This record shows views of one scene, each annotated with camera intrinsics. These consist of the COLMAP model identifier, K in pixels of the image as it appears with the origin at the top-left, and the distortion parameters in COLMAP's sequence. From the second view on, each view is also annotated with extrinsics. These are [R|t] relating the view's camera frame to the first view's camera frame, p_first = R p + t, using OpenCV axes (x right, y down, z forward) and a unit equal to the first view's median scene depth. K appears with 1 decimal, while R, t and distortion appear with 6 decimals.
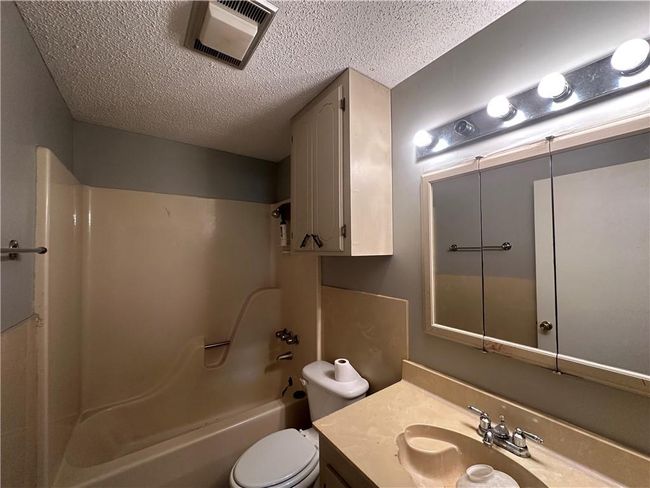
lens RADIAL K [[257.4, 0, 324.4], [0, 257.4, 245.7], [0, 0, 1]] dist [-0.001609, 0.000980]
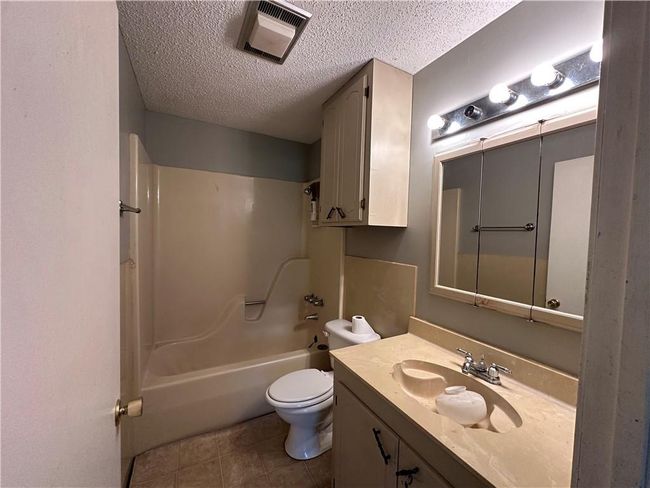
lens RADIAL K [[257.4, 0, 325.3], [0, 257.4, 245.0], [0, 0, 1]] dist [-0.001609, 0.000980]
pose [[0.992406, 0.039721, -0.116417, 0.049273], [-0.032501, 0.997467, 0.063276, 0.061296], [0.118635, -0.059012, 0.991183, -0.193579]]
